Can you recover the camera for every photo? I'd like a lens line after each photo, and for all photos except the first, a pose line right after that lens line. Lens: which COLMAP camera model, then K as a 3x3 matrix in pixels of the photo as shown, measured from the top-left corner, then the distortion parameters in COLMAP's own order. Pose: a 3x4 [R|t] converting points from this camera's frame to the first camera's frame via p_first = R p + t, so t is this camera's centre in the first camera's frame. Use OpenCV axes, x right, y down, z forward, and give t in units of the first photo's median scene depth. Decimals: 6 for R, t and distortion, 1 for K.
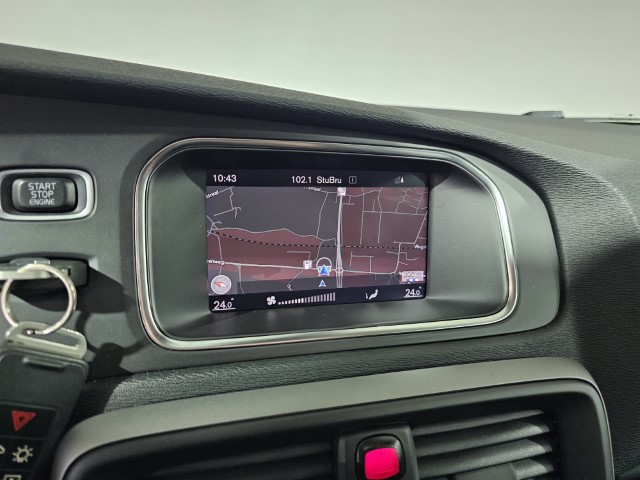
lens RADIAL K [[438.5, 0, 321.0], [0, 438.5, 239.5], [0, 0, 1]] dist [0.019146, -0.028481]
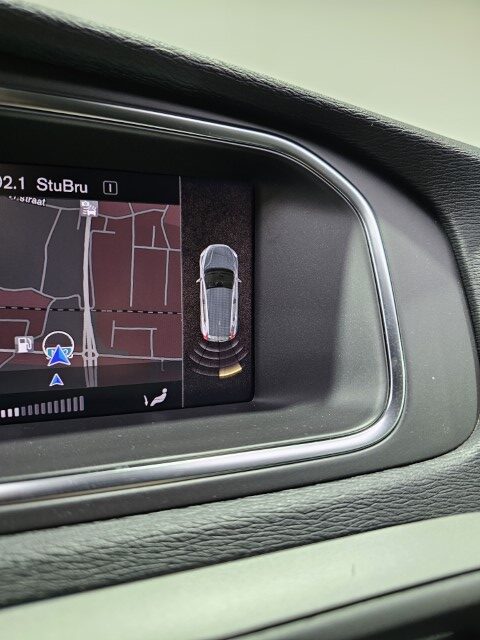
lens RADIAL K [[438.5, 0, 242.8], [0, 438.5, 315.5], [0, 0, 1]] dist [0.019146, -0.028481]
pose [[0.997635, -0.008608, 0.068199, 0.196056], [0.010901, 0.999385, -0.033326, 0.042353], [-0.067870, 0.033991, 0.997115, 0.445087]]
